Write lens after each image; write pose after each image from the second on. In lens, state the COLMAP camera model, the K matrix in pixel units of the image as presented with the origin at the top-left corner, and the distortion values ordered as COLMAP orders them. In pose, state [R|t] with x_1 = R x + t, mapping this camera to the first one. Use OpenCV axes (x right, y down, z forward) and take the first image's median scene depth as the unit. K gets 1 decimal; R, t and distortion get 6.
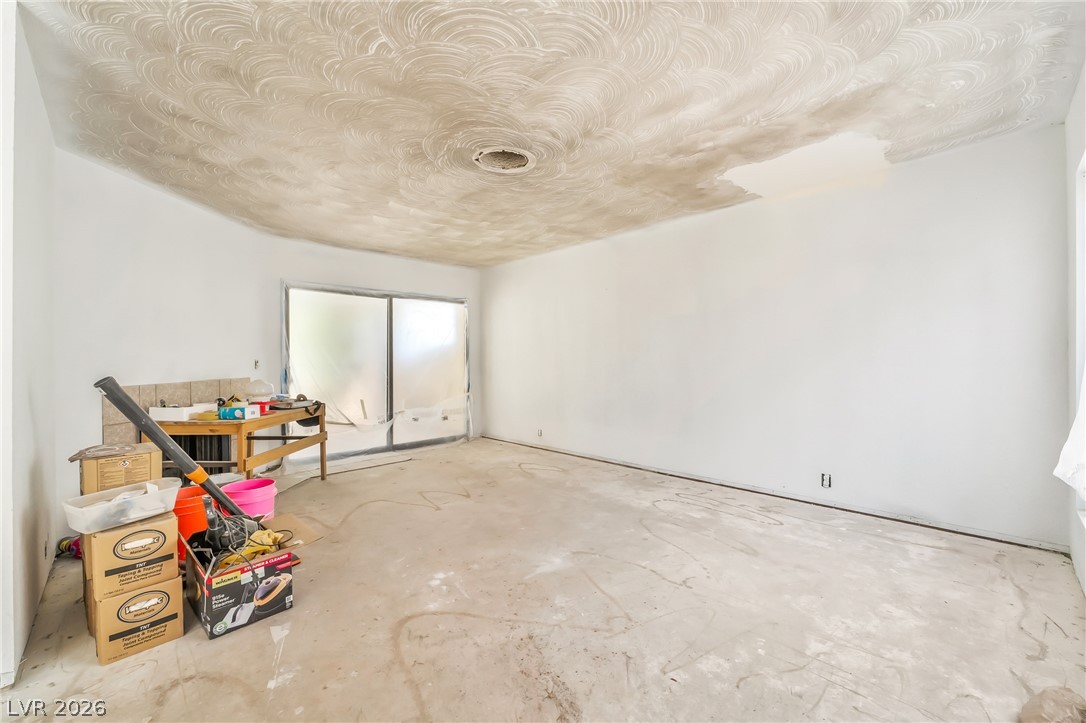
lens RADIAL K [[433.1, 0, 542.5], [0, 433.1, 354.0], [0, 0, 1]] dist [-0.000961, -0.000063]
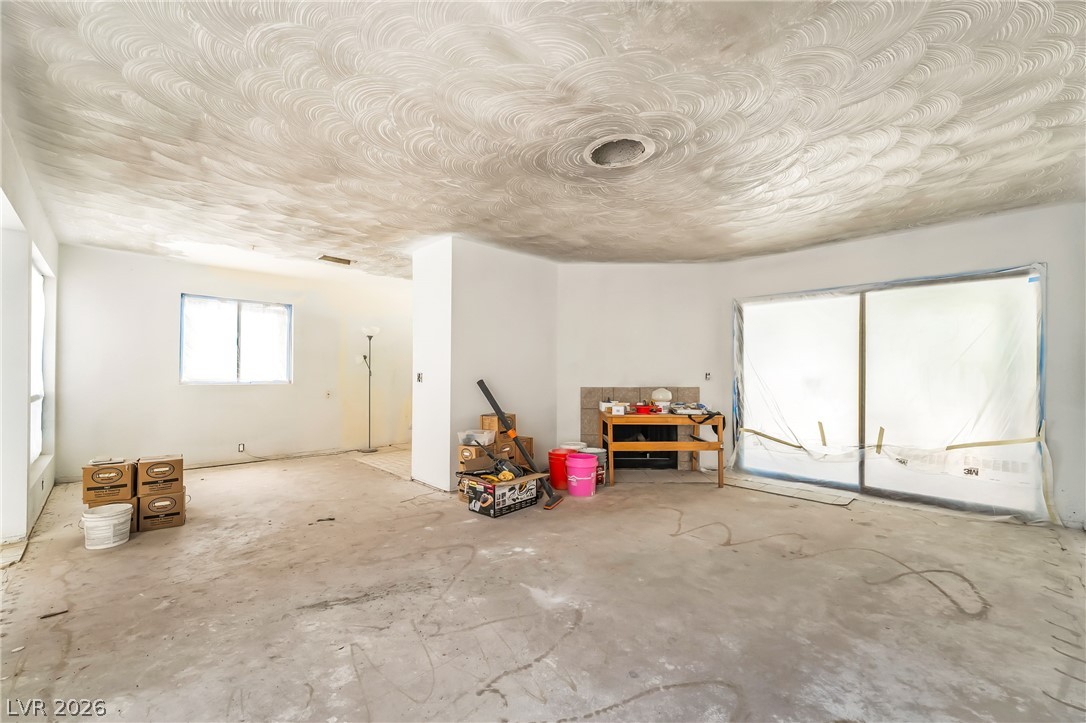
lens RADIAL K [[438.2, 0, 546.0], [0, 438.2, 367.2], [0, 0, 1]] dist [-0.000907, 0.000022]
pose [[0.016637, -0.001906, -0.999860, 0.983122], [0.007207, 0.999972, -0.001786, -0.003877], [0.999836, -0.007176, 0.016650, 1.006242]]
